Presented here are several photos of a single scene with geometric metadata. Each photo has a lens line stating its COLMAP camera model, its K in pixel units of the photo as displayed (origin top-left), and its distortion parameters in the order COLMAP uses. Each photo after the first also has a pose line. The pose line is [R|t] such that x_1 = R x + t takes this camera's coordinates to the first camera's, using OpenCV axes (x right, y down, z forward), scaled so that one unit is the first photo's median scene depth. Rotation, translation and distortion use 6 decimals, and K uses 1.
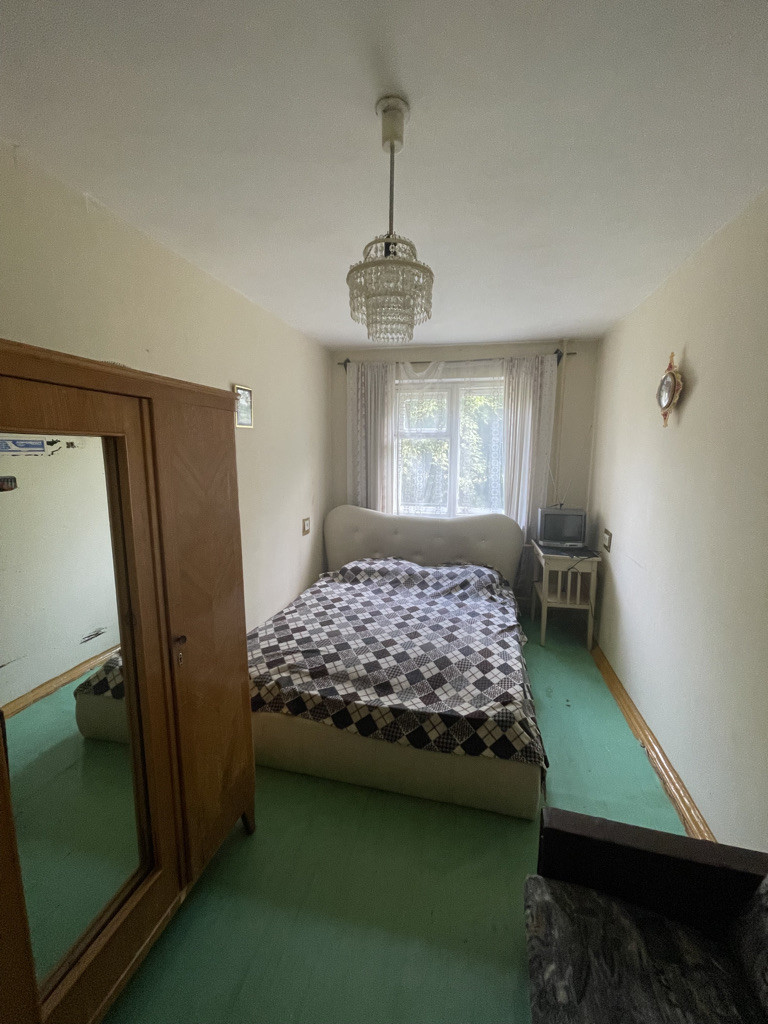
lens RADIAL K [[415.5, 0, 384.7], [0, 415.5, 507.3], [0, 0, 1]] dist [-0.004293, -0.000054]
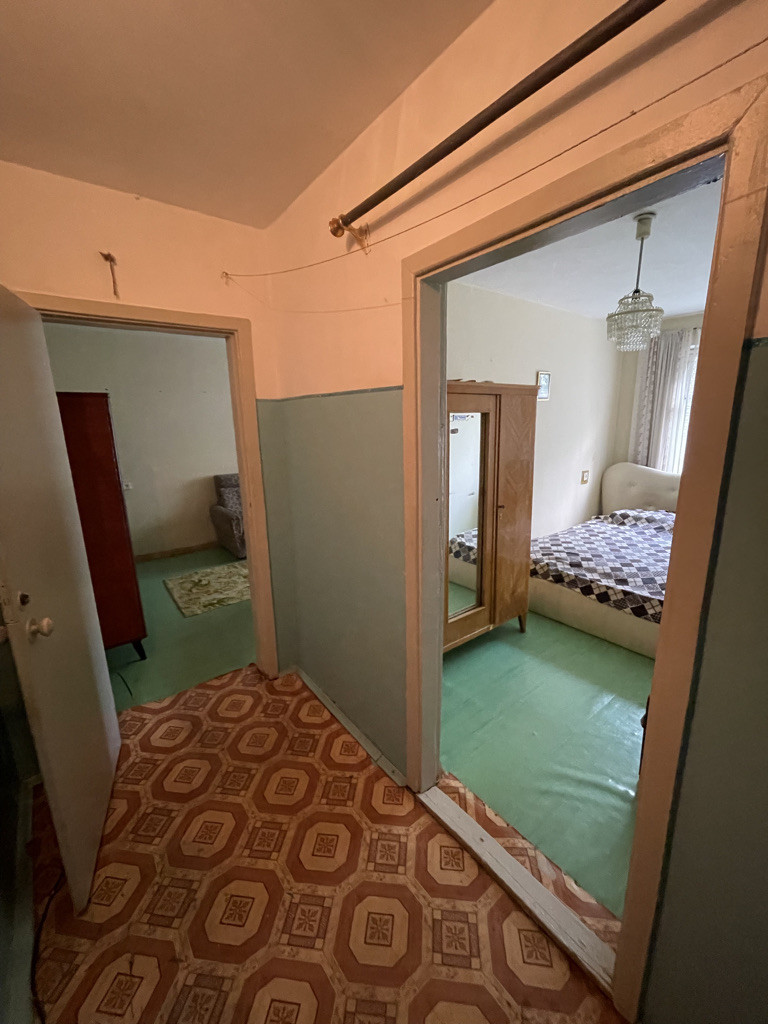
lens RADIAL K [[415.5, 0, 390.0], [0, 415.5, 509.1], [0, 0, 1]] dist [-0.004293, -0.000054]
pose [[0.786461, 0.112684, -0.607274, 0.200222], [-0.060629, 0.992553, 0.105656, 0.076003], [0.614657, -0.046276, 0.787436, -0.587317]]
